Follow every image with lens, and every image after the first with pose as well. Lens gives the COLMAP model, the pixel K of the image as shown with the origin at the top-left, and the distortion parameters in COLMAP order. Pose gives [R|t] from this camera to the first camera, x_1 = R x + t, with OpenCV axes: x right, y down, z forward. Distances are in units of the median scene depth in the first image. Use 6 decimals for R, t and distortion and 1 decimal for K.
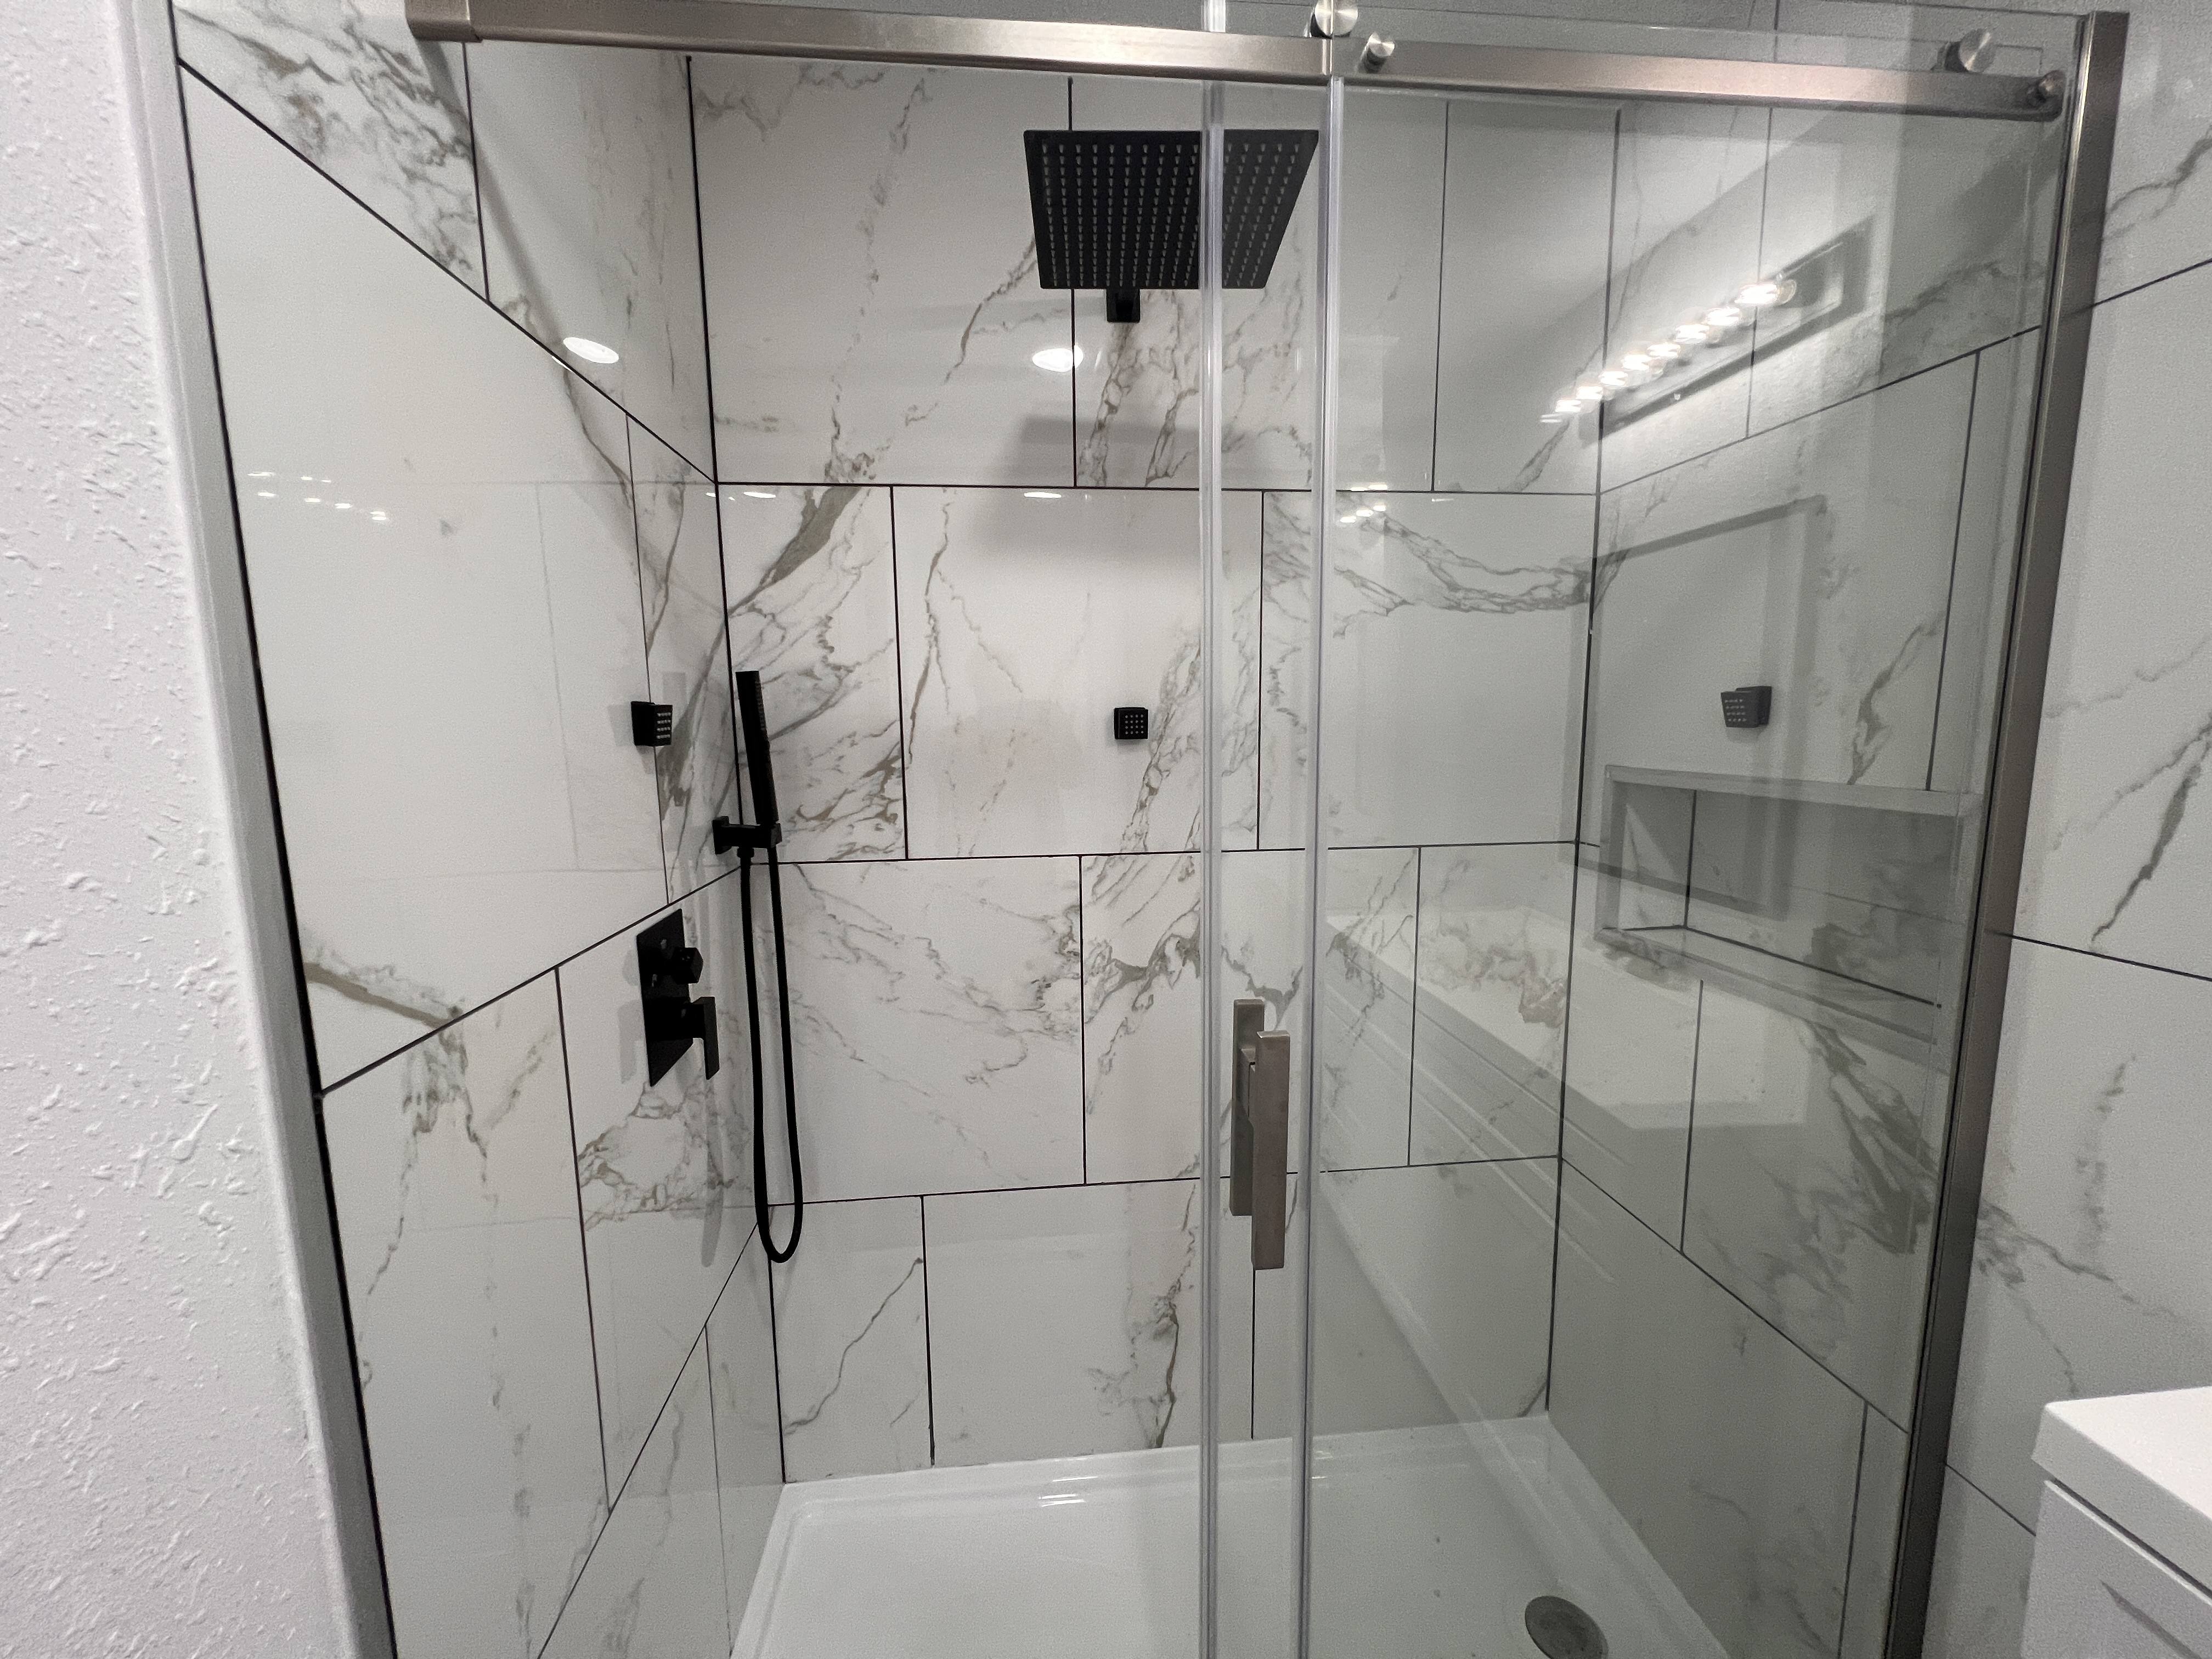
lens RADIAL K [[886.8, 0, 1101.3], [0, 886.8, 833.5], [0, 0, 1]] dist [-0.002774, 0.000811]
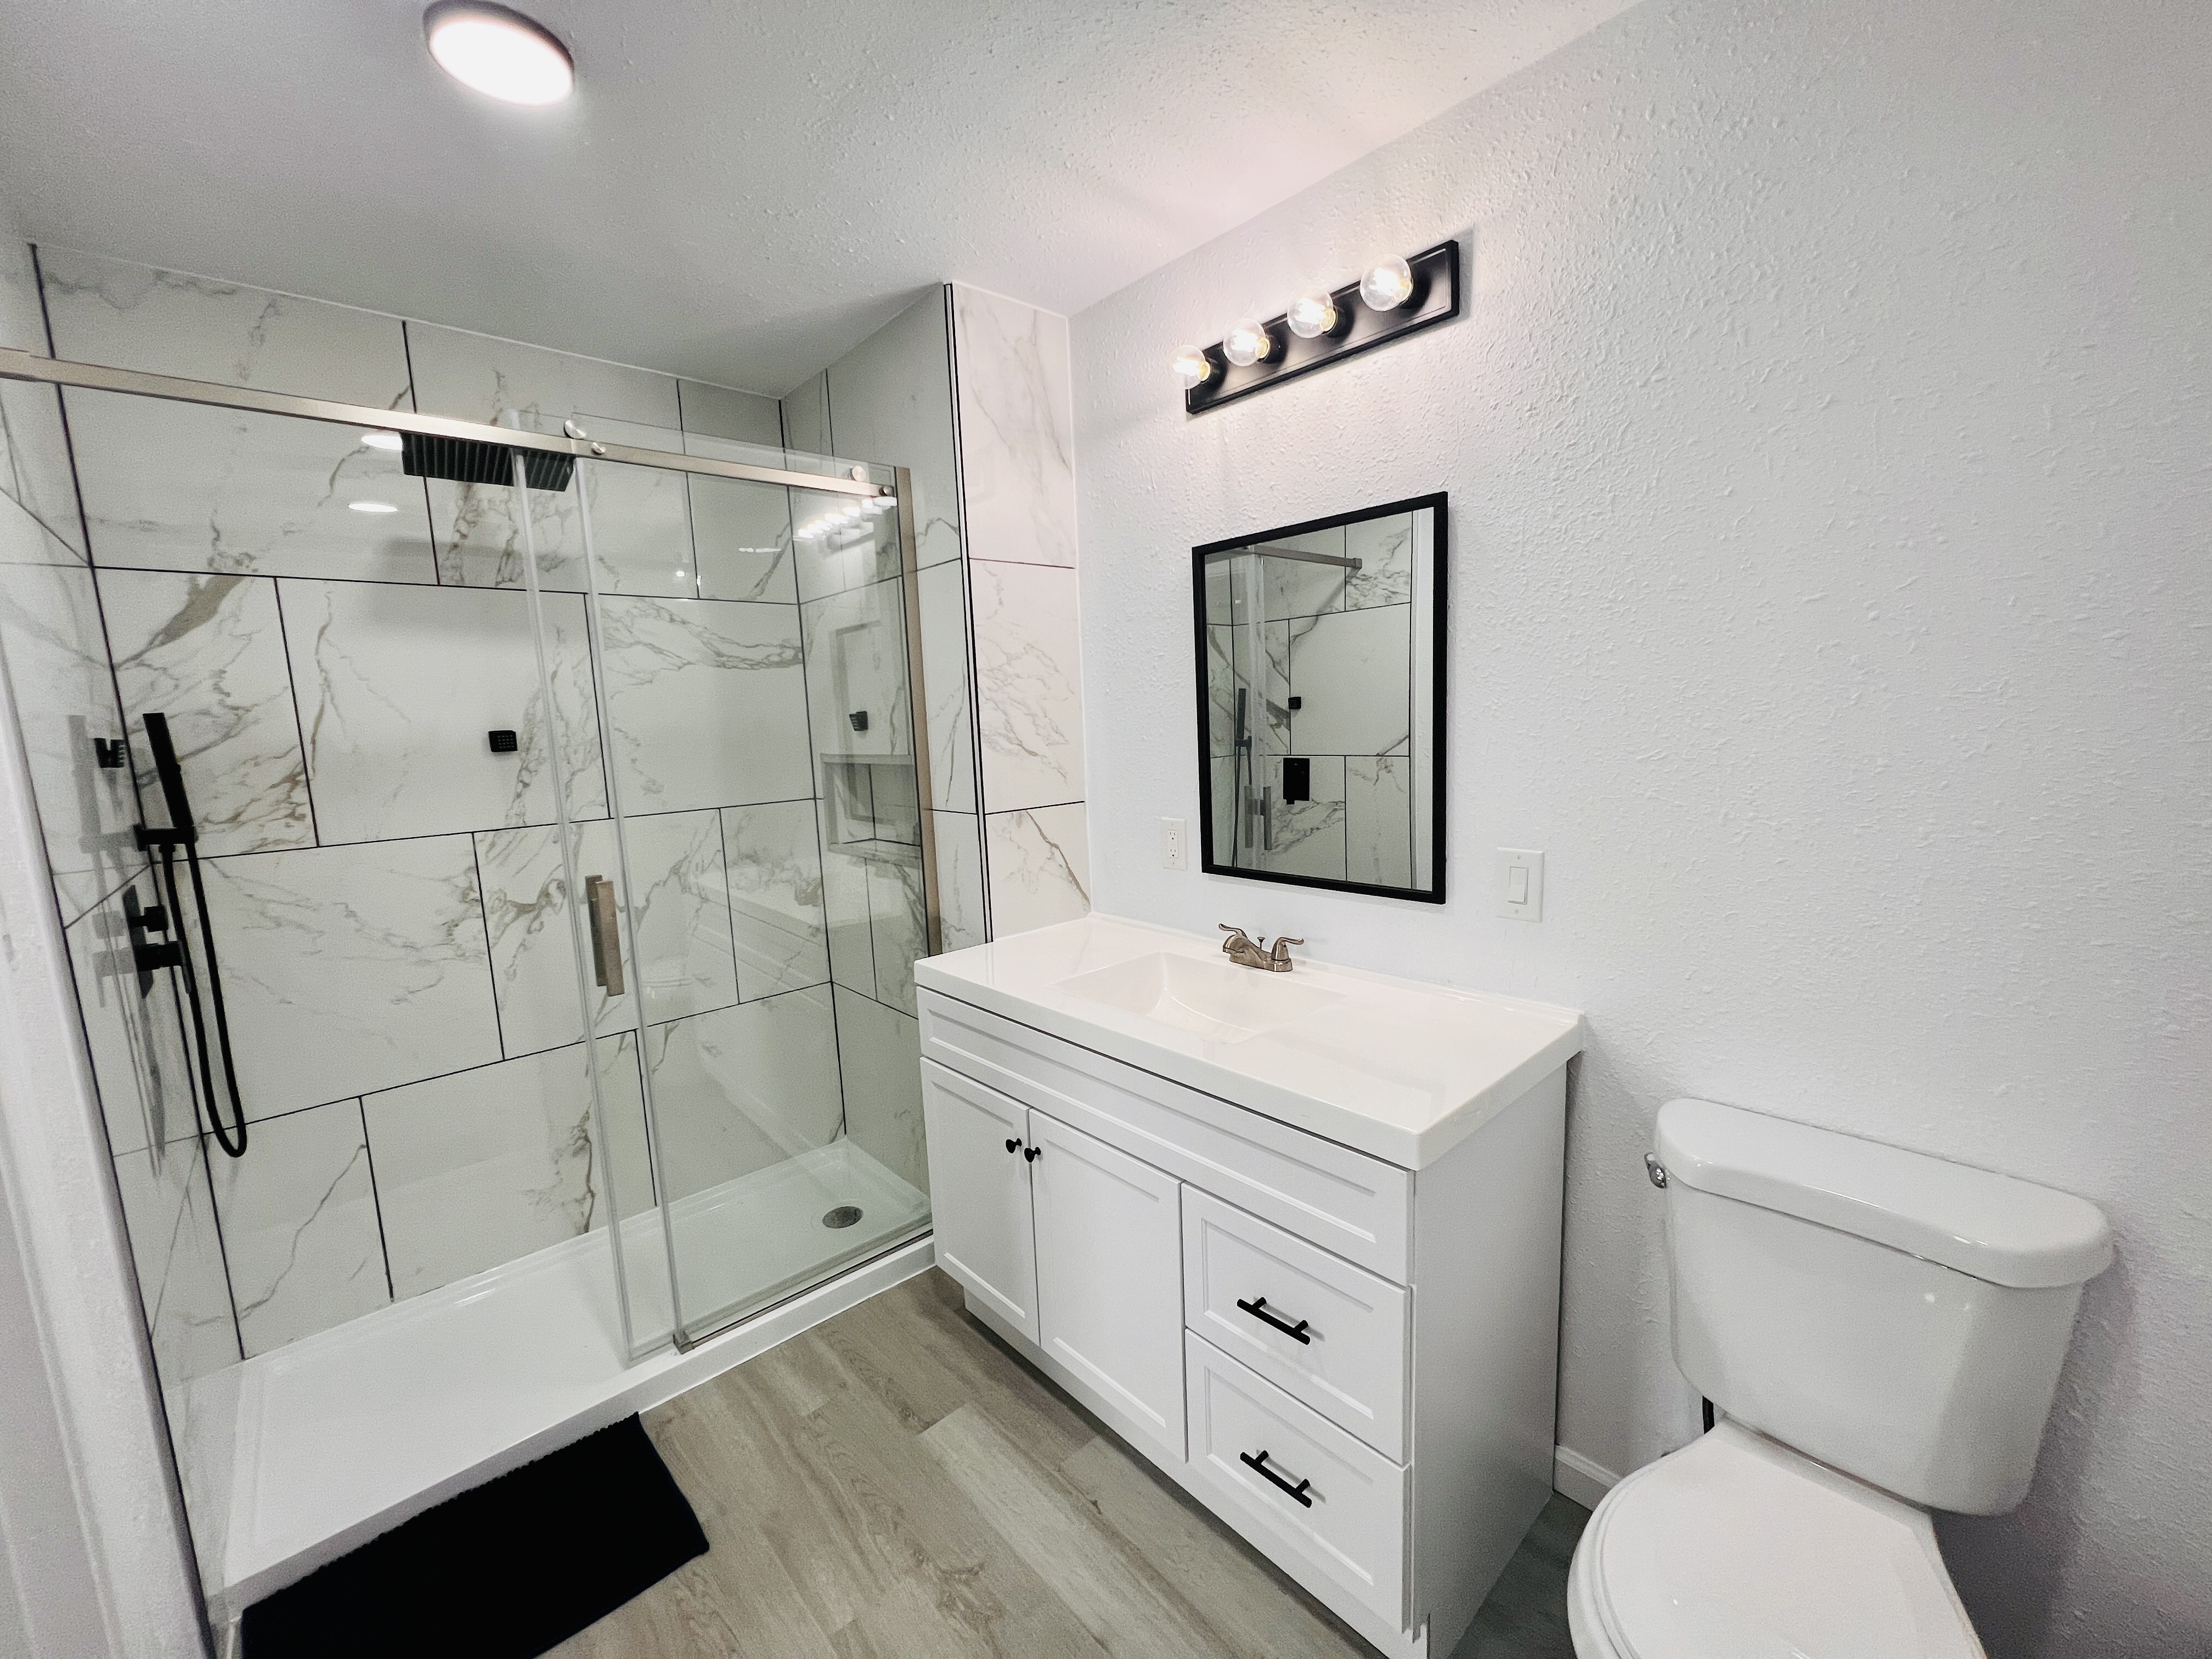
lens RADIAL K [[886.8, 0, 1108.1], [0, 886.8, 835.0], [0, 0, 1]] dist [-0.002774, 0.000811]
pose [[0.803512, -0.100799, 0.586692, -0.040564], [0.108611, 0.993841, 0.022001, 0.115425], [-0.585296, 0.046043, 0.809511, -0.832170]]
